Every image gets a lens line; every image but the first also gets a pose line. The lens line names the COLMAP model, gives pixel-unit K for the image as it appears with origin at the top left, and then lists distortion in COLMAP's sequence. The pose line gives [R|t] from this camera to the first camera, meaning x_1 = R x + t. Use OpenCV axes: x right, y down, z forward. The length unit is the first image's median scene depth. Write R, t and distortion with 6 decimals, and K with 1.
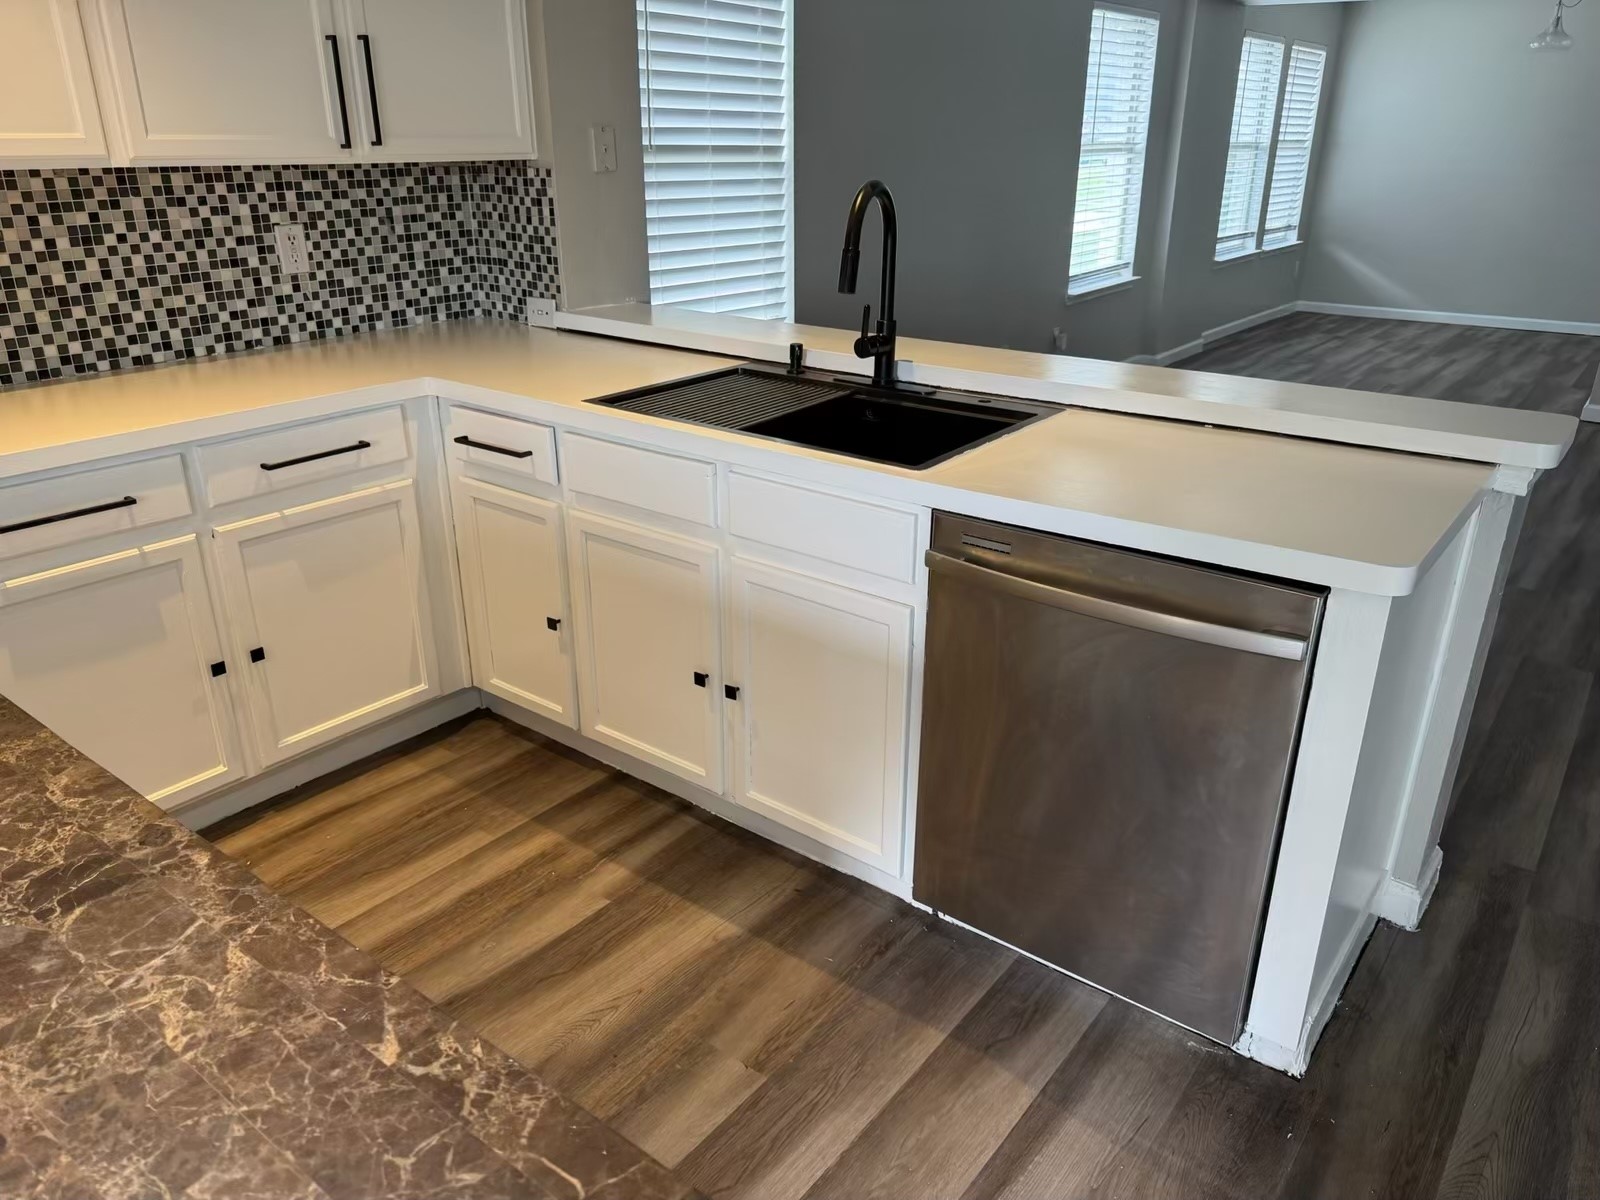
lens RADIAL K [[1184.4, 0, 822.8], [0, 1184.4, 631.7], [0, 0, 1]] dist [0.000718, -0.004789]
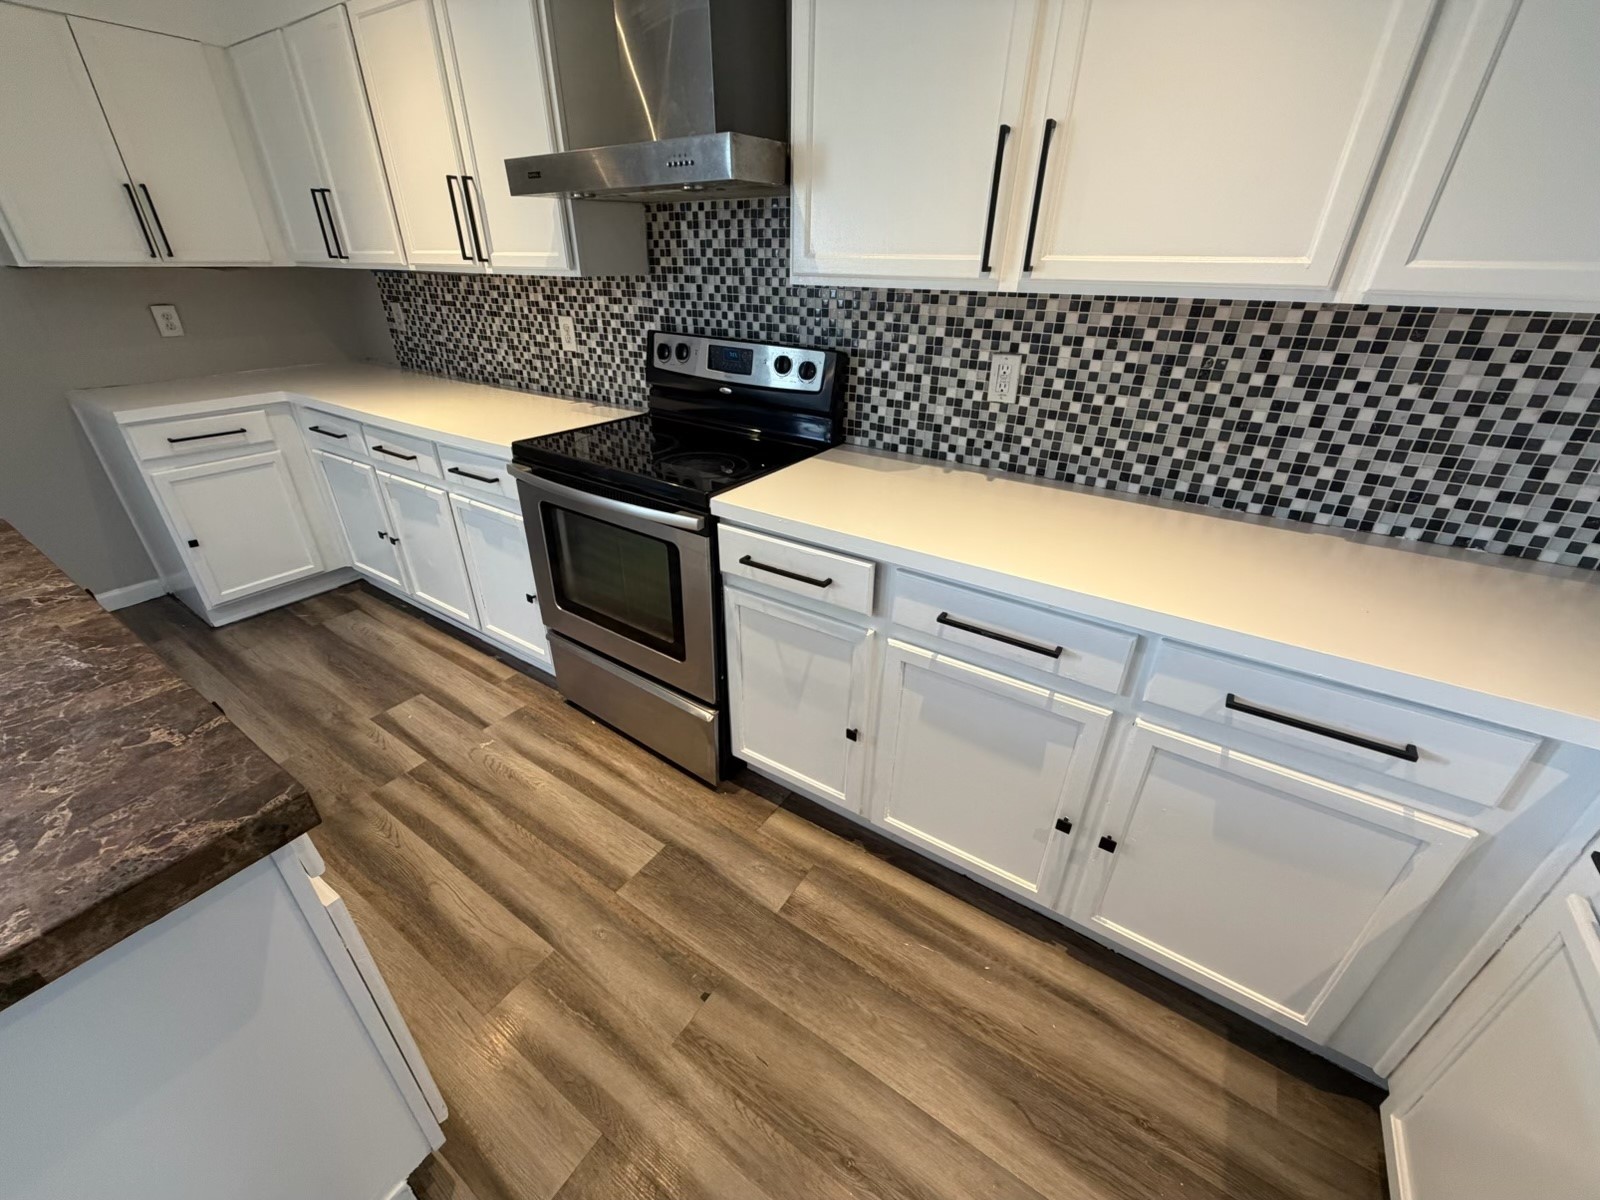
lens RADIAL K [[636.4, 0, 800.3], [0, 636.4, 601.6], [0, 0, 1]] dist [-0.001560, 0.000075]
pose [[0.068857, 0.468621, -0.880712, -0.130274], [-0.399773, 0.821788, 0.406012, -0.218001], [0.914024, 0.324128, 0.243928, 0.536758]]
